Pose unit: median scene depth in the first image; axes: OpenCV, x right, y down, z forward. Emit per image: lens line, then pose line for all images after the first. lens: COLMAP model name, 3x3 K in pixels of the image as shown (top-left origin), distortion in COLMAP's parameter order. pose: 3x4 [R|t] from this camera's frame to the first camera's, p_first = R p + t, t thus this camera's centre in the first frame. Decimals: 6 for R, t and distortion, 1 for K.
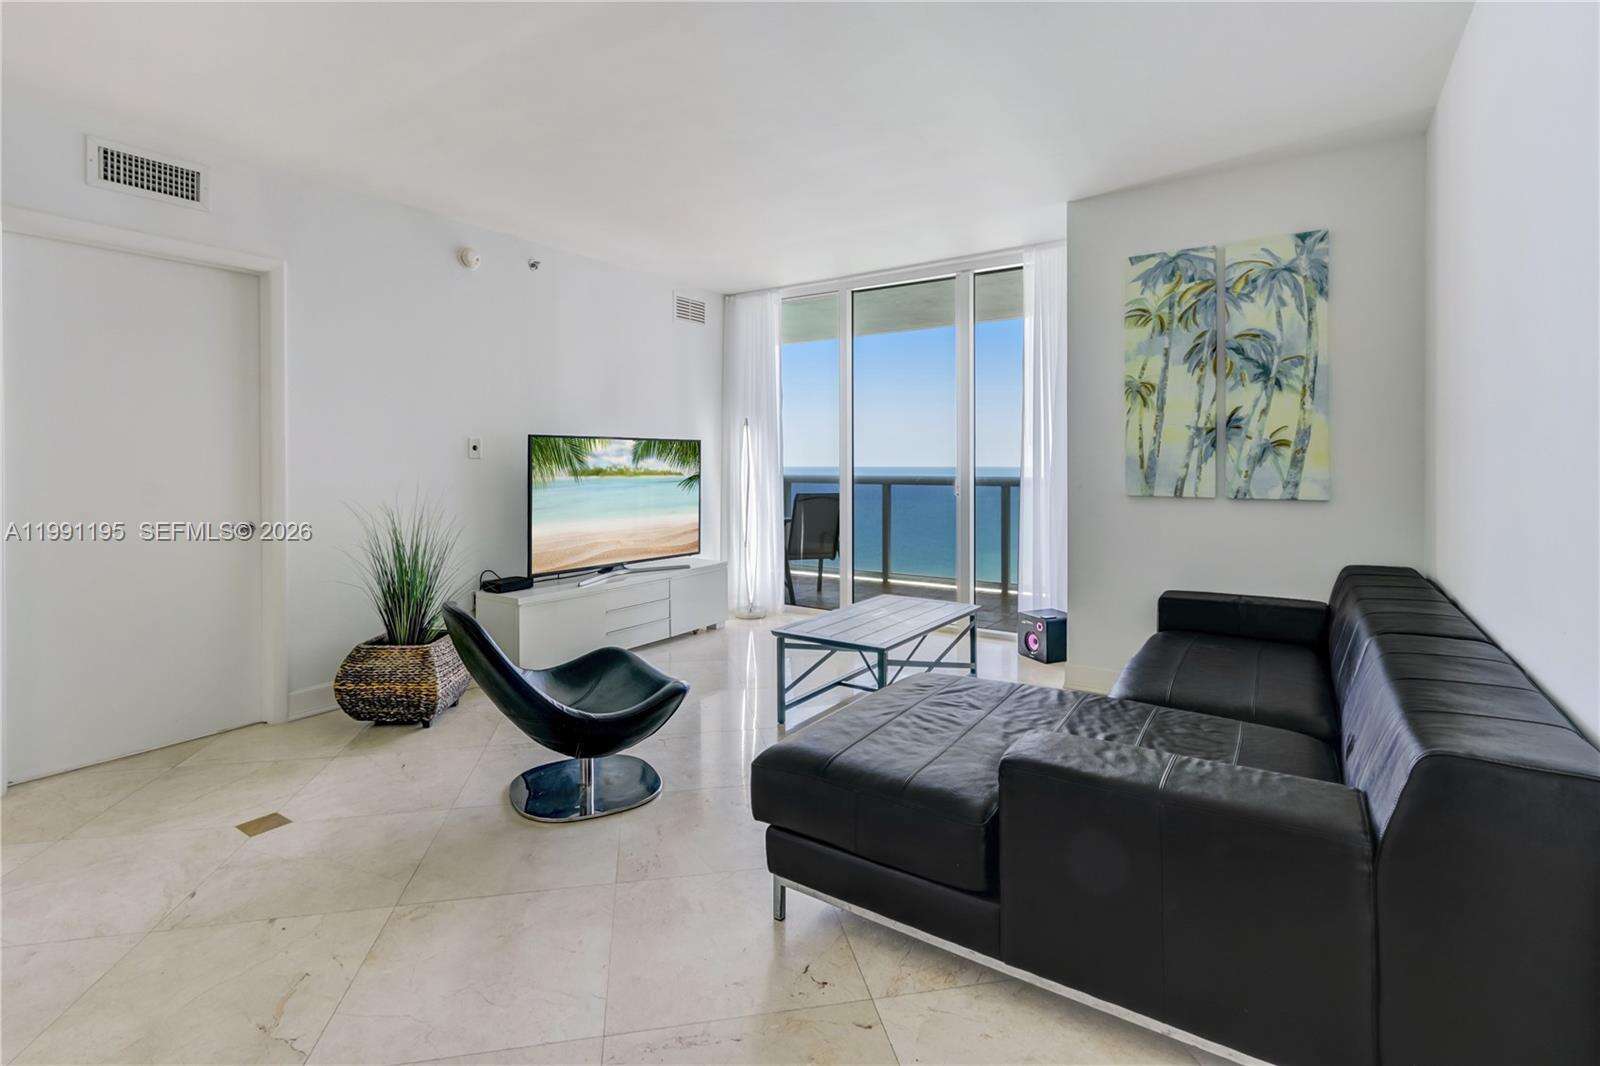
lens RADIAL K [[730.8, 0, 803.8], [0, 730.8, 455.1], [0, 0, 1]] dist [-0.002968, 0.002369]
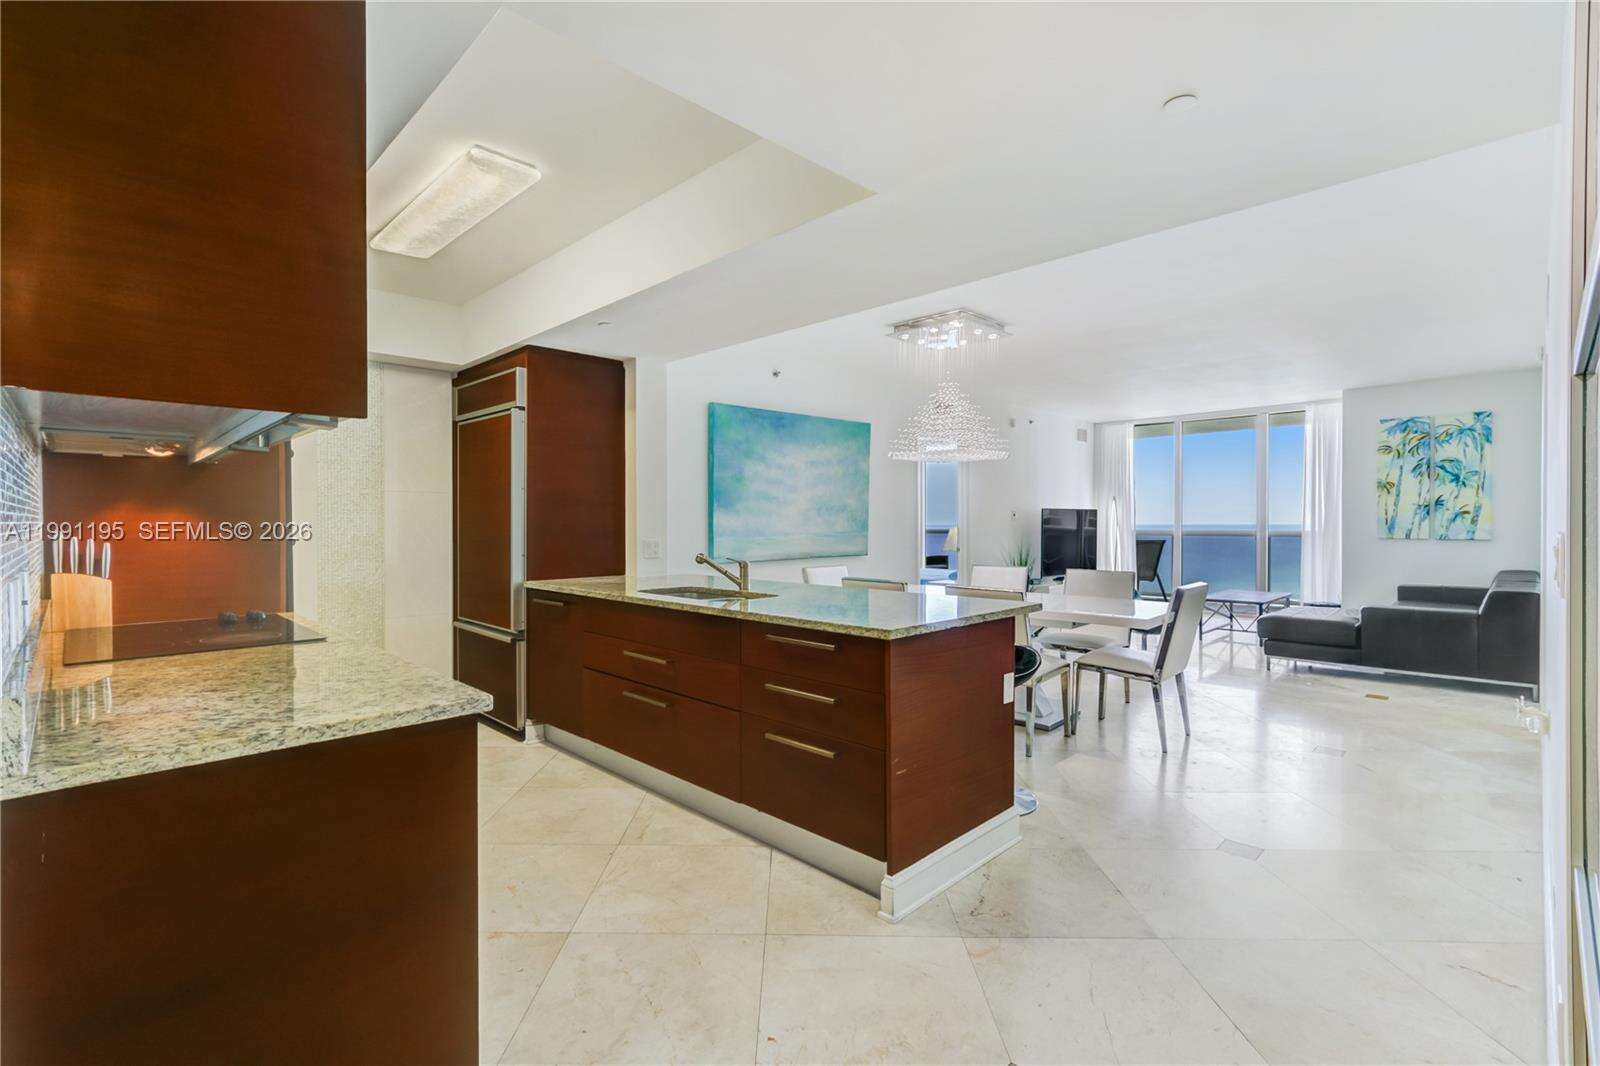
lens RADIAL K [[730.8, 0, 790.6], [0, 730.8, 522.9], [0, 0, 1]] dist [-0.002968, 0.002369]
pose [[0.980982, 0.002541, -0.194084, -0.803728], [-0.001521, 0.999984, 0.005401, 0.005130], [0.194094, -0.005003, 0.980970, -1.371105]]
